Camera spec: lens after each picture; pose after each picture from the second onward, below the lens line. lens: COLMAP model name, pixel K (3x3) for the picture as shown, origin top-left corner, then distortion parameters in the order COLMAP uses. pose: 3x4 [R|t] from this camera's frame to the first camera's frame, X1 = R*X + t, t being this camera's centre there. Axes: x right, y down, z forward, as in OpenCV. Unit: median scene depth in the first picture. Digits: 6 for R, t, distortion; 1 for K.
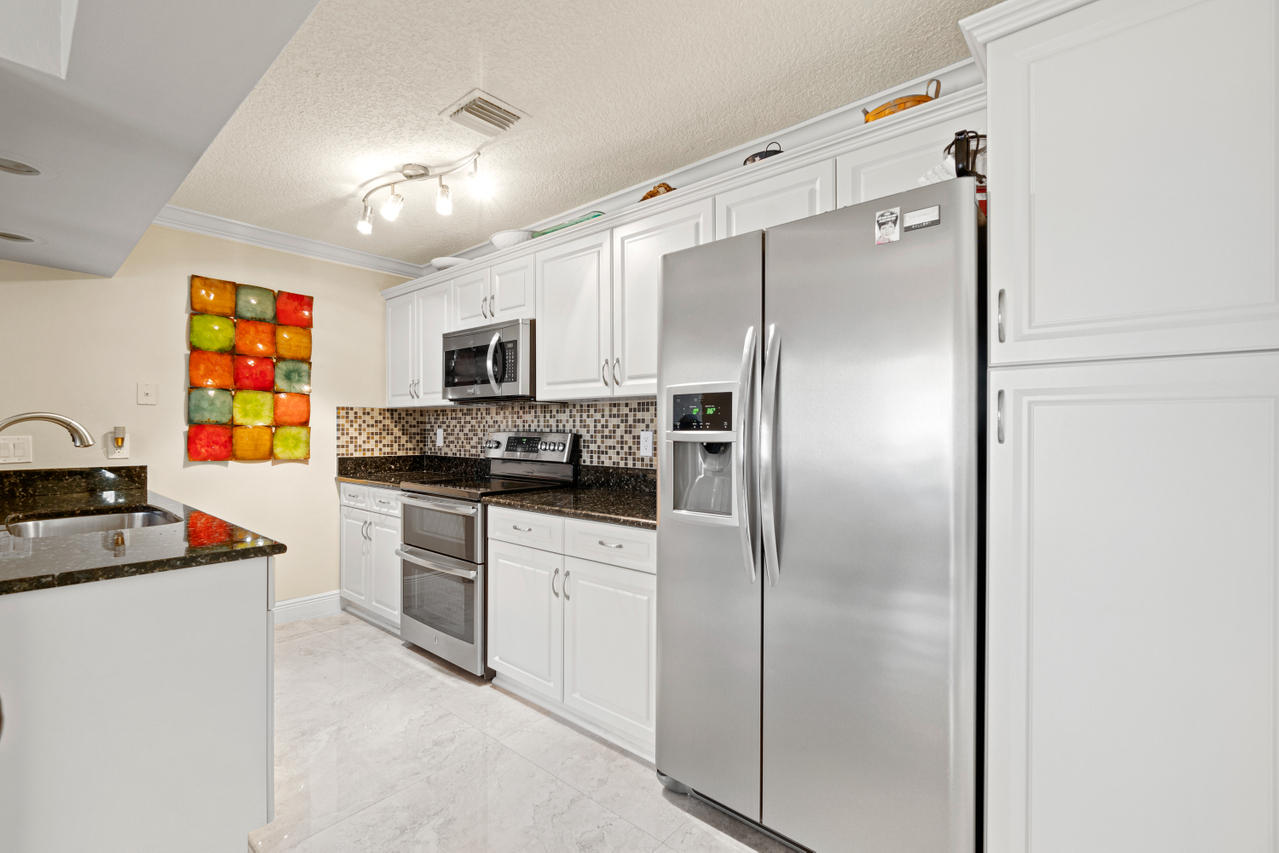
lens RADIAL K [[552.2, 0, 636.7], [0, 552.2, 428.1], [0, 0, 1]] dist [-0.001540, 0.000957]
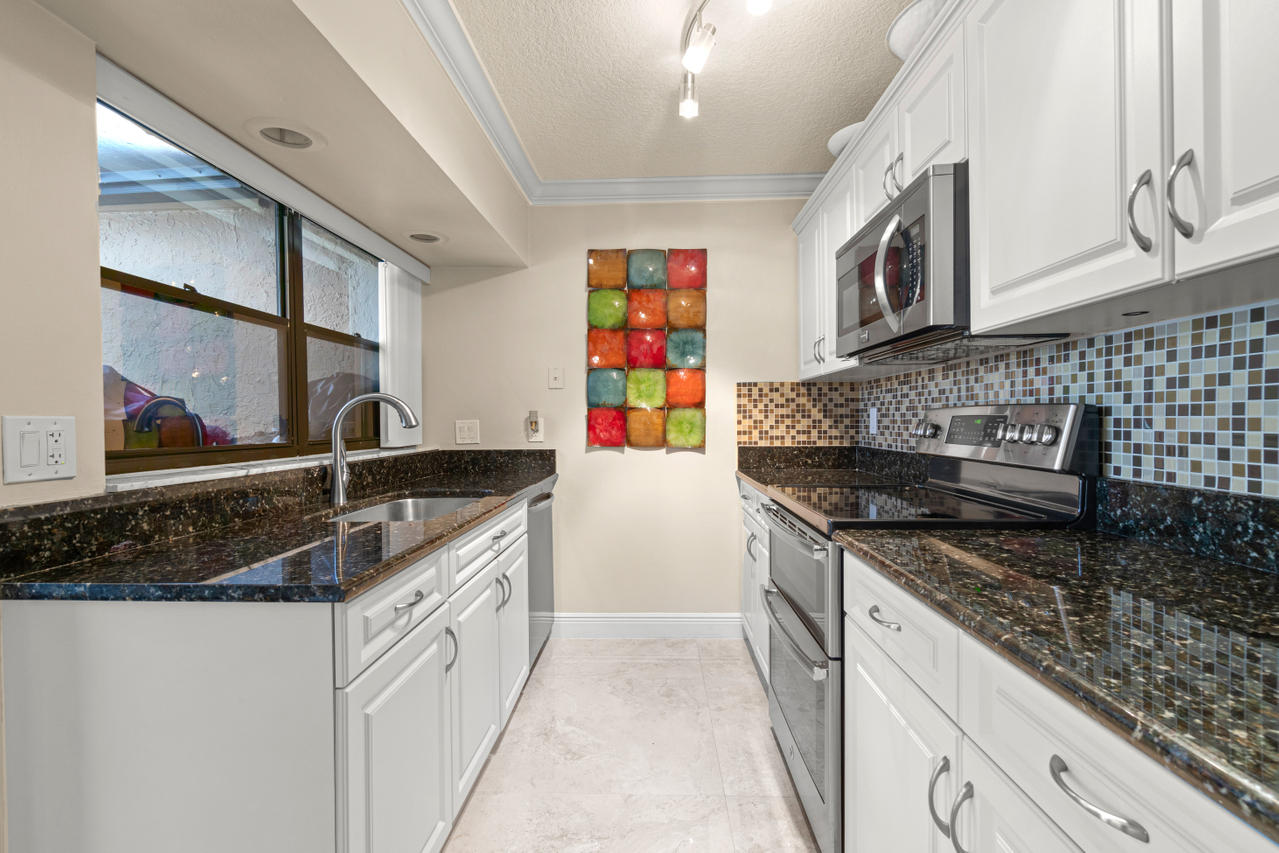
lens RADIAL K [[576.1, 0, 634.3], [0, 576.1, 427.6], [0, 0, 1]] dist [-0.010770, 0.000873]
pose [[0.613396, 0.000004, -0.789776, 0.021804], [0.013392, 0.999856, 0.010406, 0.017399], [0.789662, -0.016960, 0.613308, 0.426006]]
